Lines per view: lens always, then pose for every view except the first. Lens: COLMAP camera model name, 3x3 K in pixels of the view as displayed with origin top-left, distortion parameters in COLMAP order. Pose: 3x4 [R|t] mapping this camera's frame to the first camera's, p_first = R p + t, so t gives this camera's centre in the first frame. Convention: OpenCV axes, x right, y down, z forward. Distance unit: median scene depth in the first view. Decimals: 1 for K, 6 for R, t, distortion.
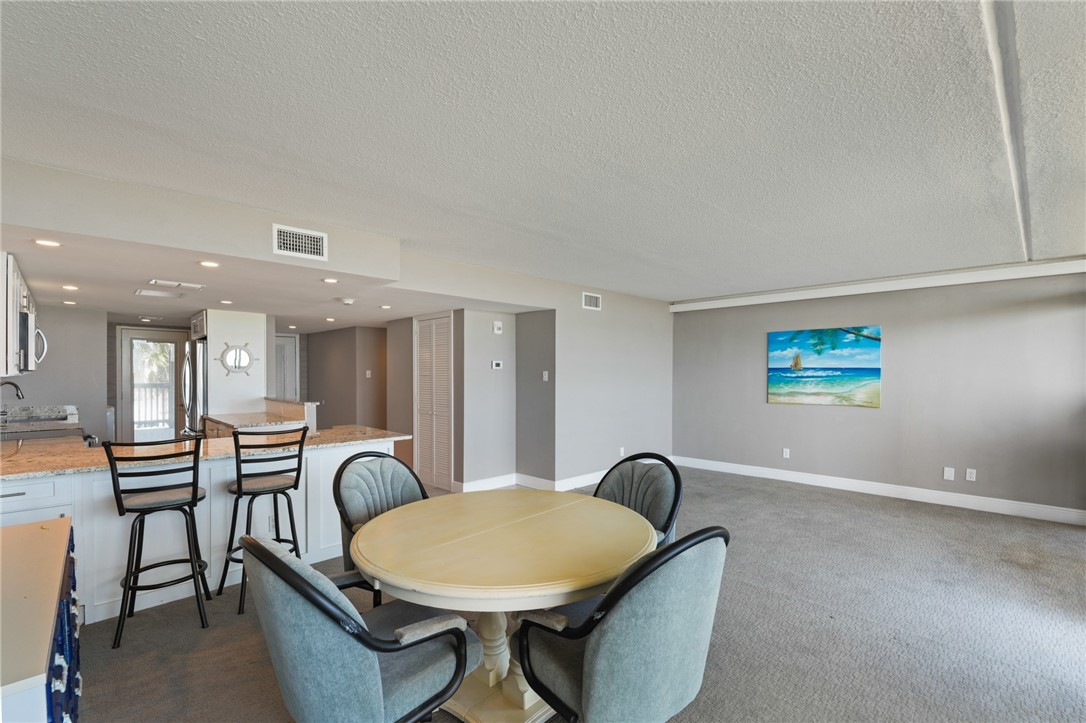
lens RADIAL K [[486.6, 0, 548.6], [0, 486.6, 380.2], [0, 0, 1]] dist [0.000308, -0.000117]
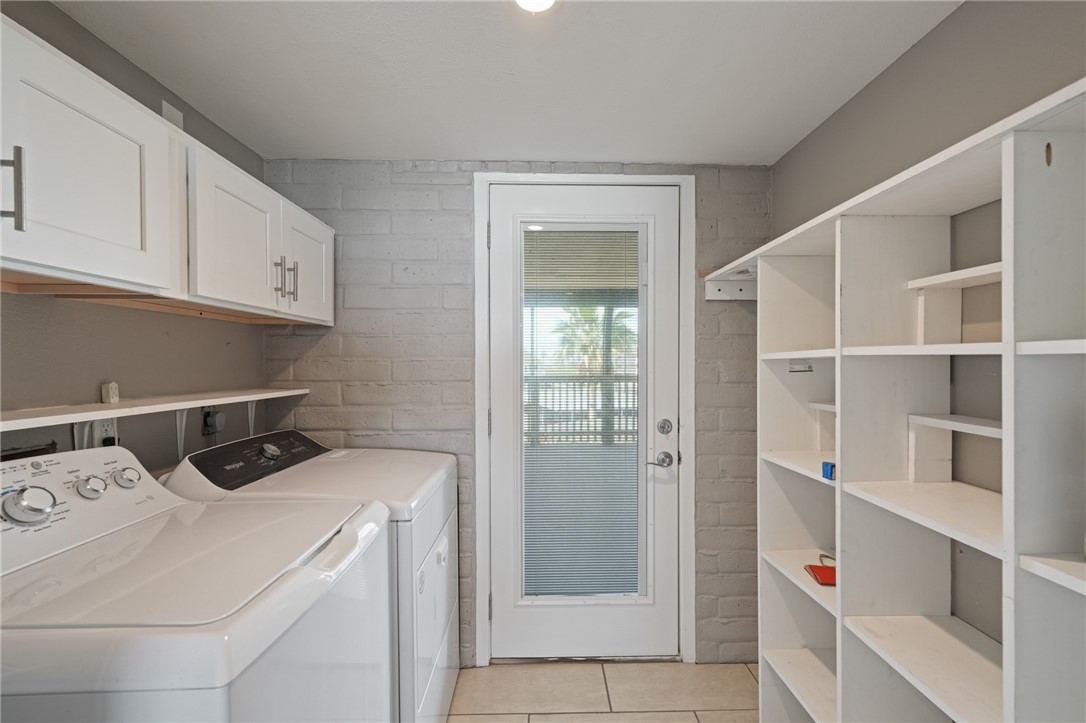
lens RADIAL K [[491.8, 0, 544.0], [0, 491.8, 371.3], [0, 0, 1]] dist [0.004036, 0.000719]
pose [[0.720660, 0.005095, -0.693270, -0.832226], [-0.005029, 0.999985, 0.002121, 0.002509], [0.693271, 0.001958, 0.720675, 1.034287]]
